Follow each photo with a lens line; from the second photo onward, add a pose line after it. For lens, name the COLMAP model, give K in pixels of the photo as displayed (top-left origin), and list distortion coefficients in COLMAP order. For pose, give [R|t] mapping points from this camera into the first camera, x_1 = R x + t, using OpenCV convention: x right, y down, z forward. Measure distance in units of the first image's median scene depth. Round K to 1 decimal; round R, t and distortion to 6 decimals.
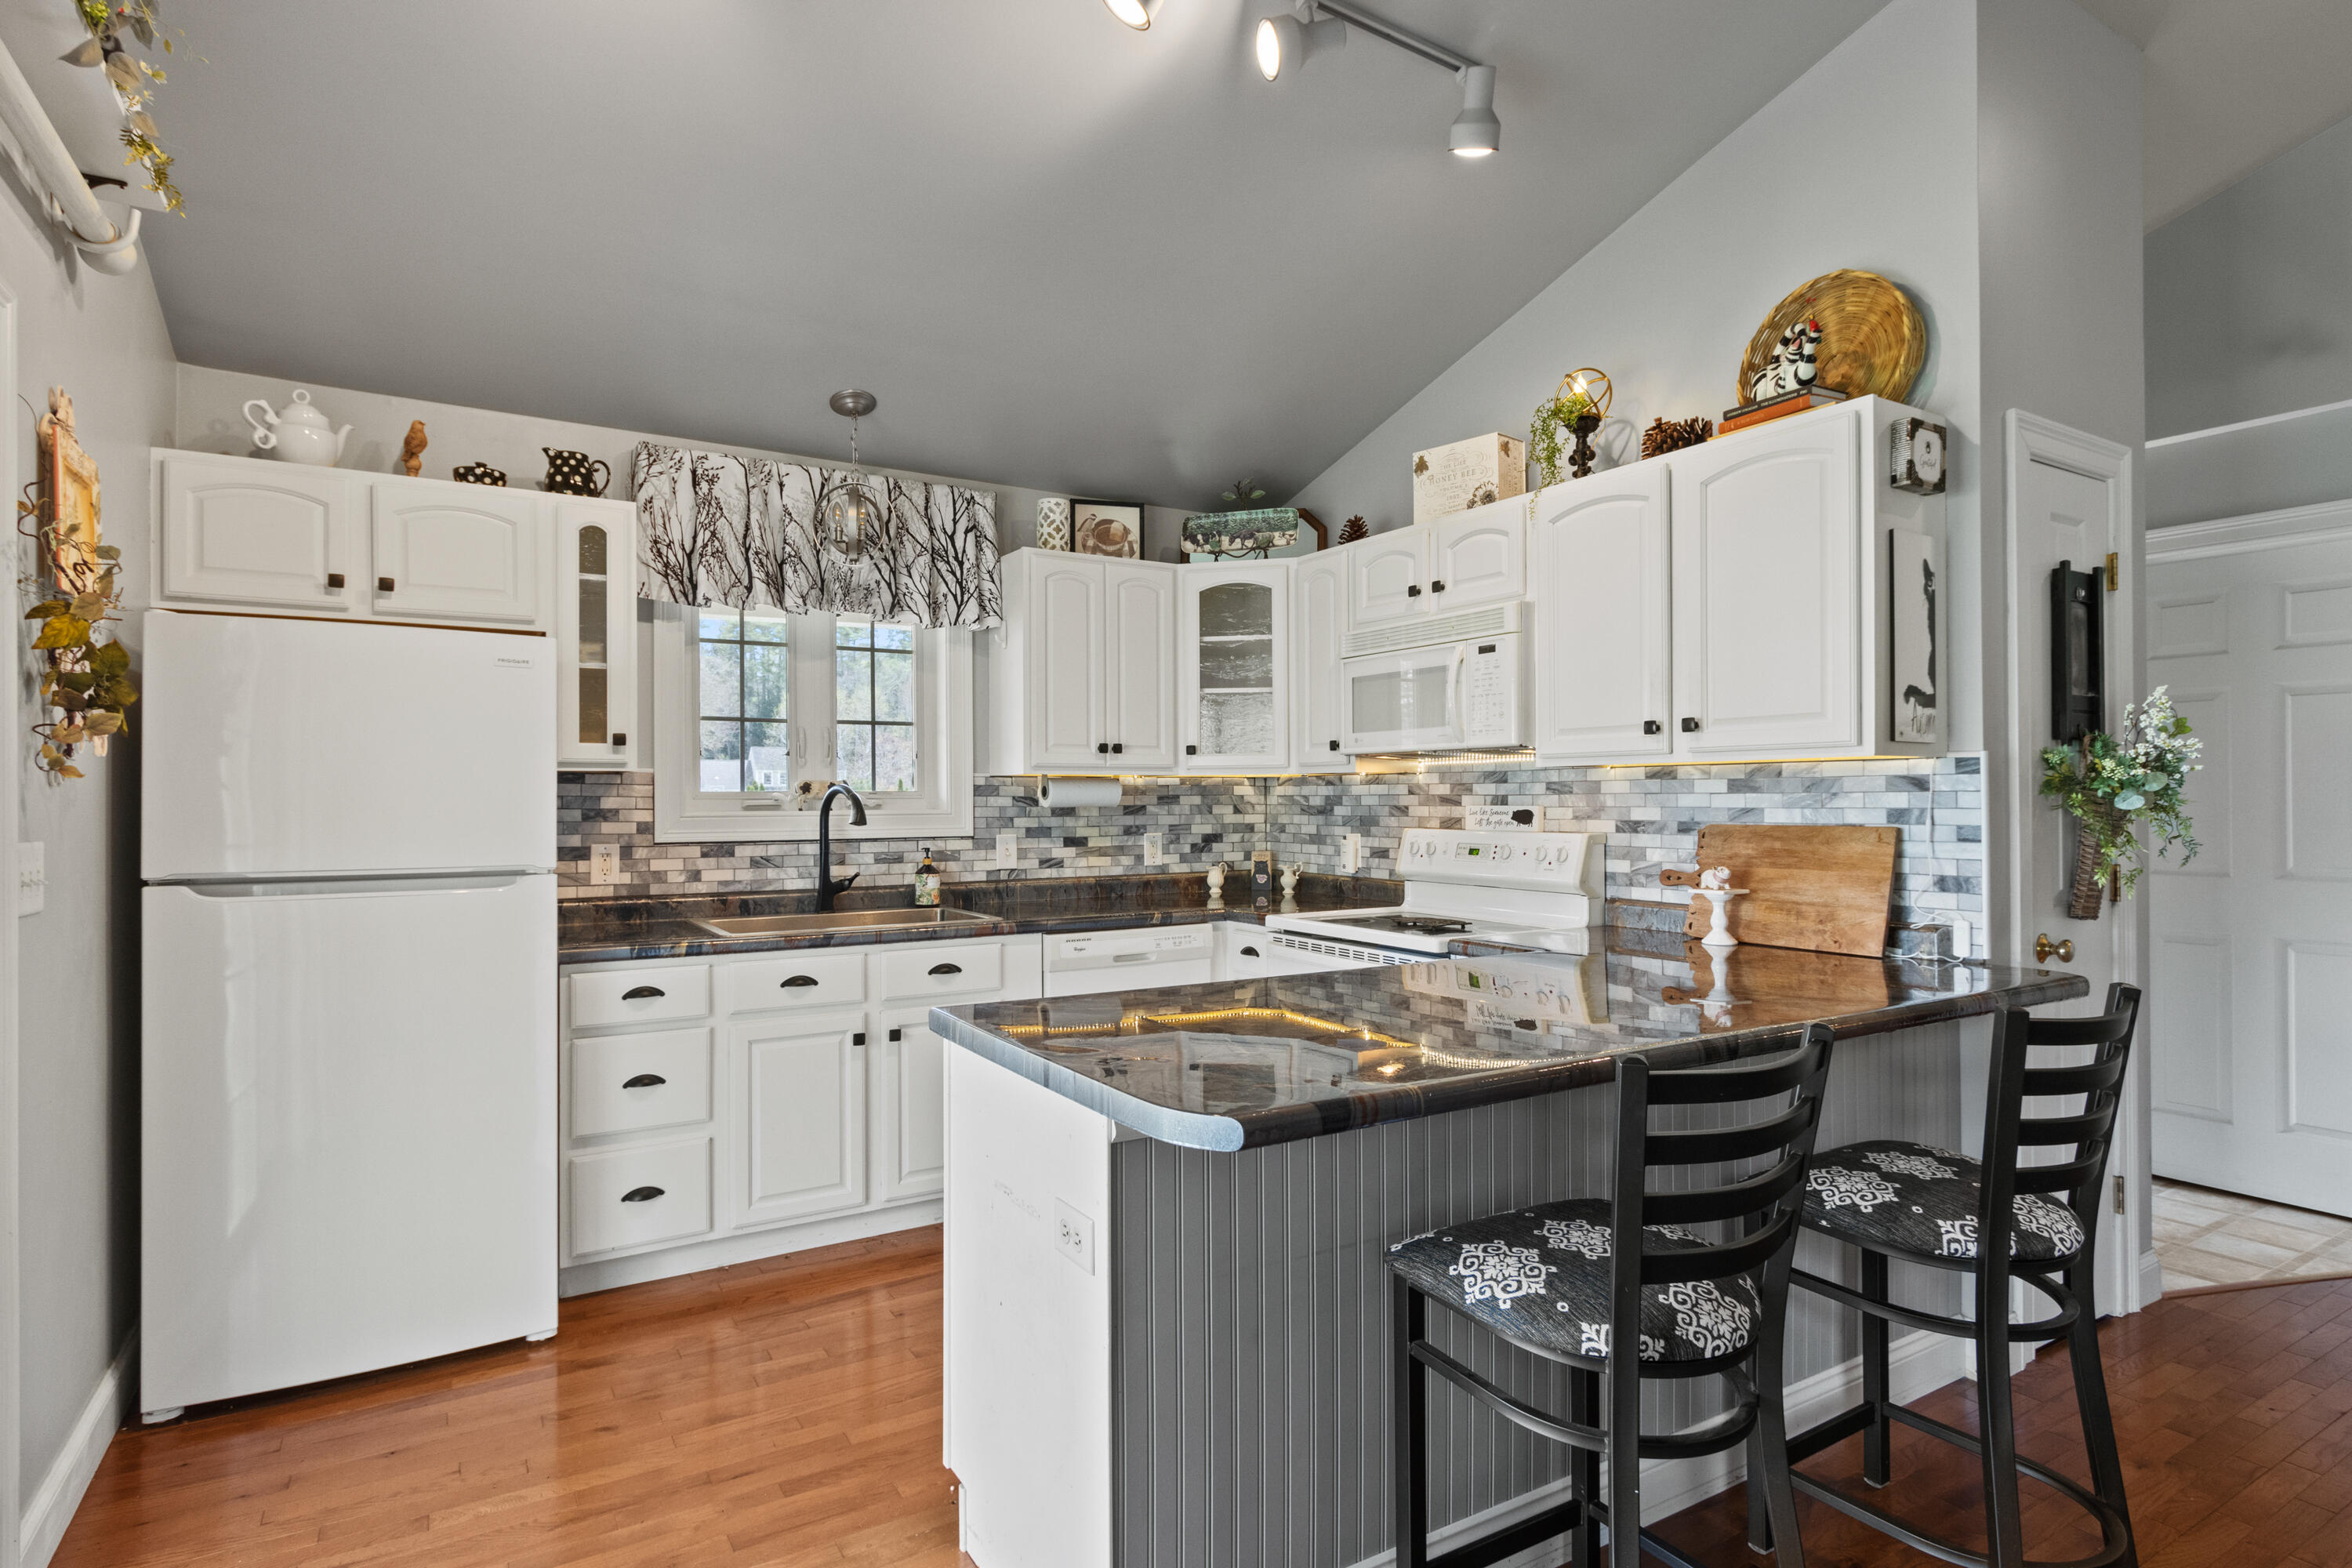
lens RADIAL K [[1176.5, 0, 1172.8], [0, 1176.5, 797.0], [0, 0, 1]] dist [0.005419, -0.003000]
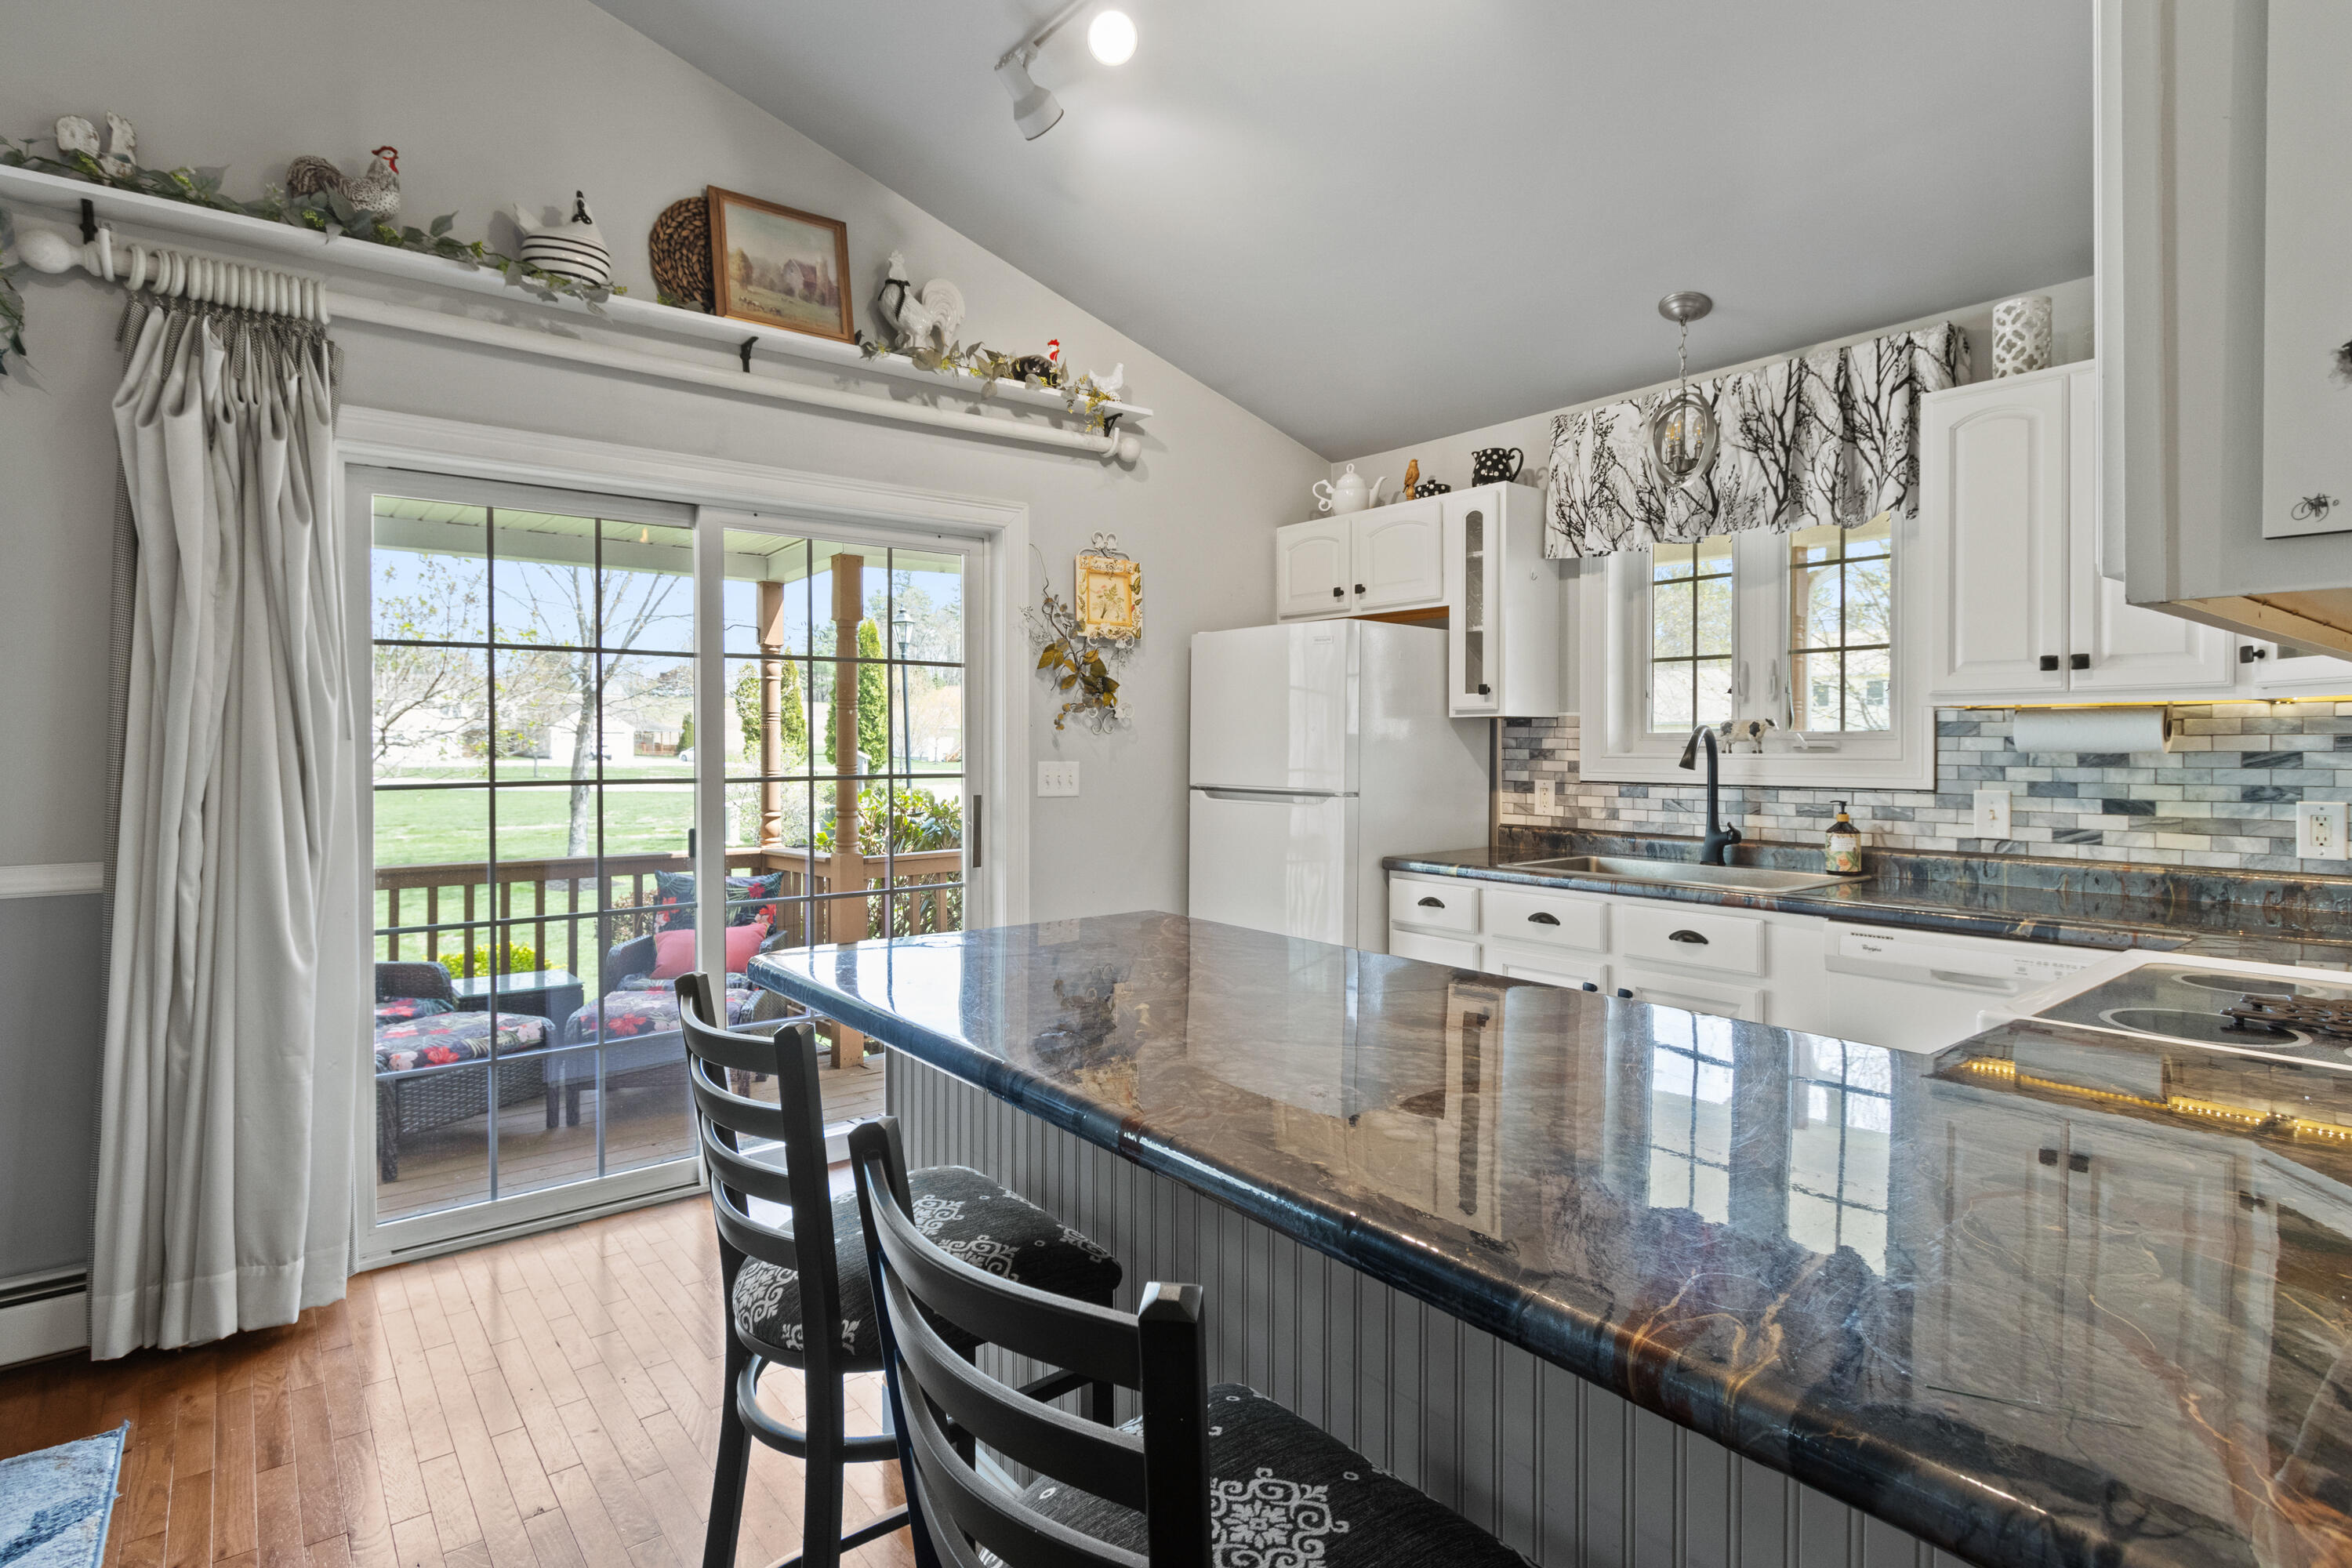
lens RADIAL K [[1176.5, 0, 1159.4], [0, 1176.5, 744.8], [0, 0, 1]] dist [0.005419, -0.003000]
pose [[0.120442, 0.005604, -0.992705, 0.615270], [0.003081, 0.999977, 0.006018, -0.001668], [0.992716, -0.003784, 0.120422, 0.510168]]
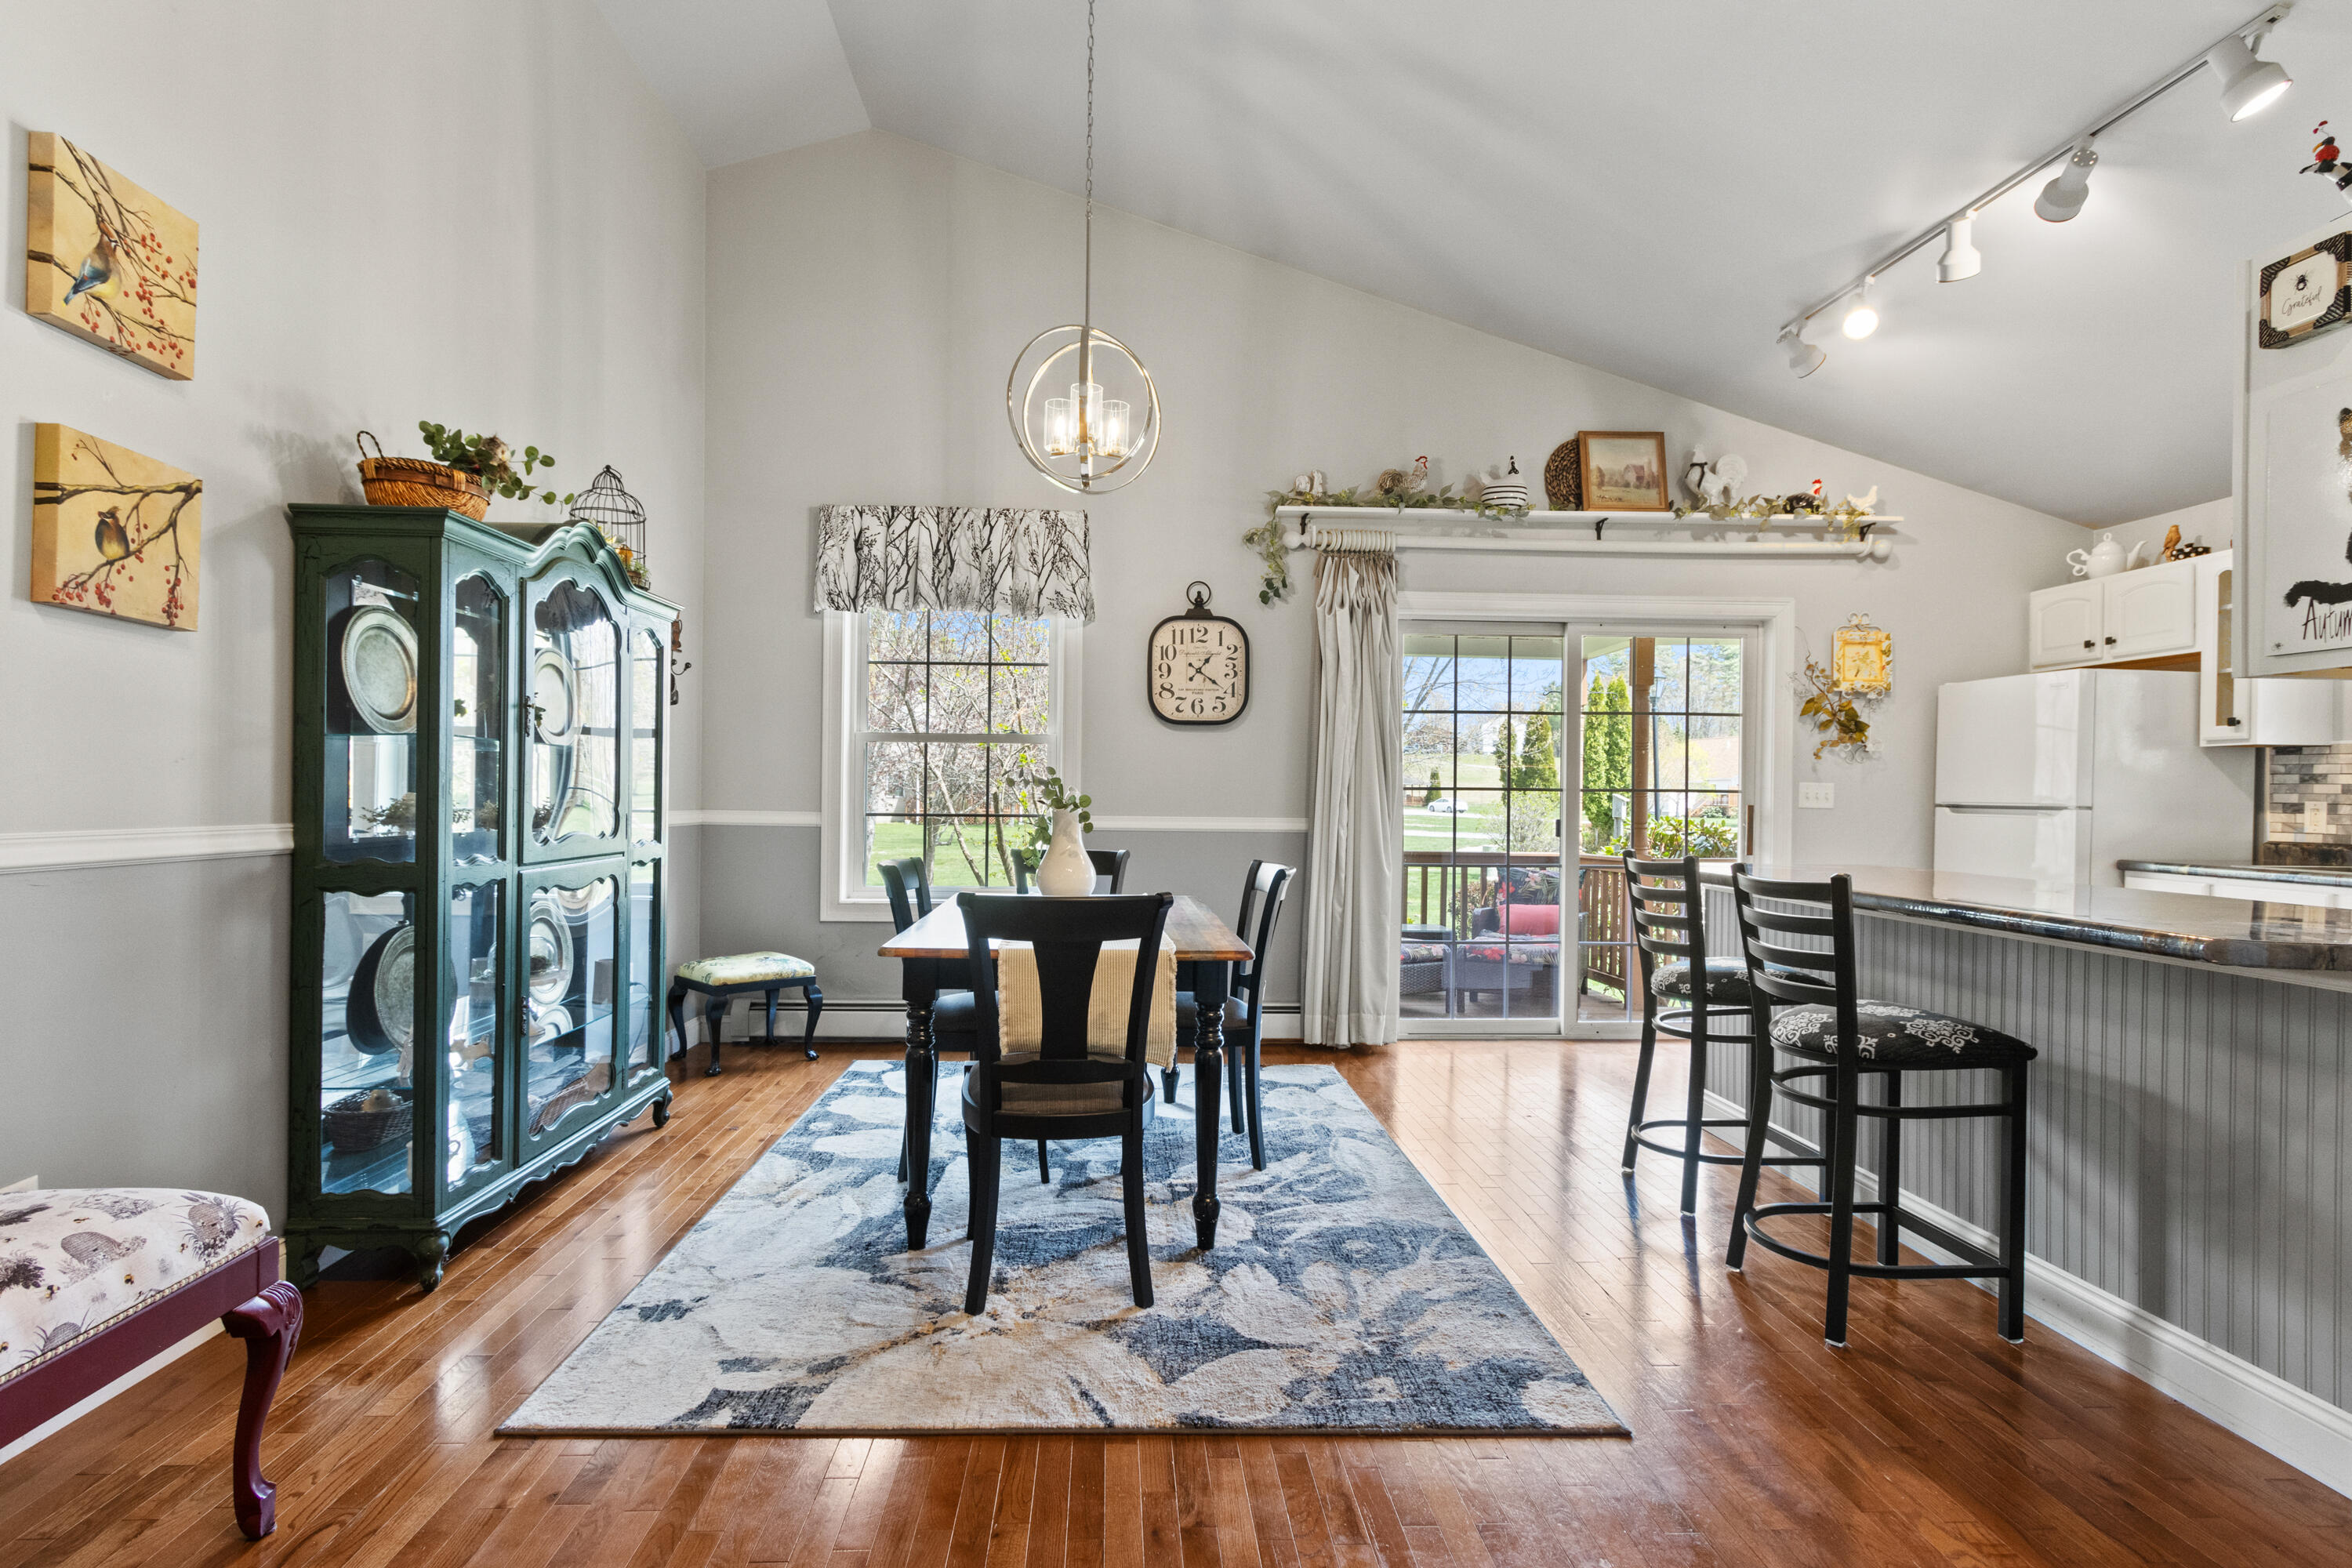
lens RADIAL K [[1126.0, 0, 1159.5], [0, 1126.0, 799.5], [0, 0, 1]] dist [0.007016, -0.002987]
pose [[-0.475200, 0.003871, -0.879869, 1.224577], [-0.006926, 0.999943, 0.008140, 0.038046], [0.879851, 0.009962, -0.475146, 0.494302]]
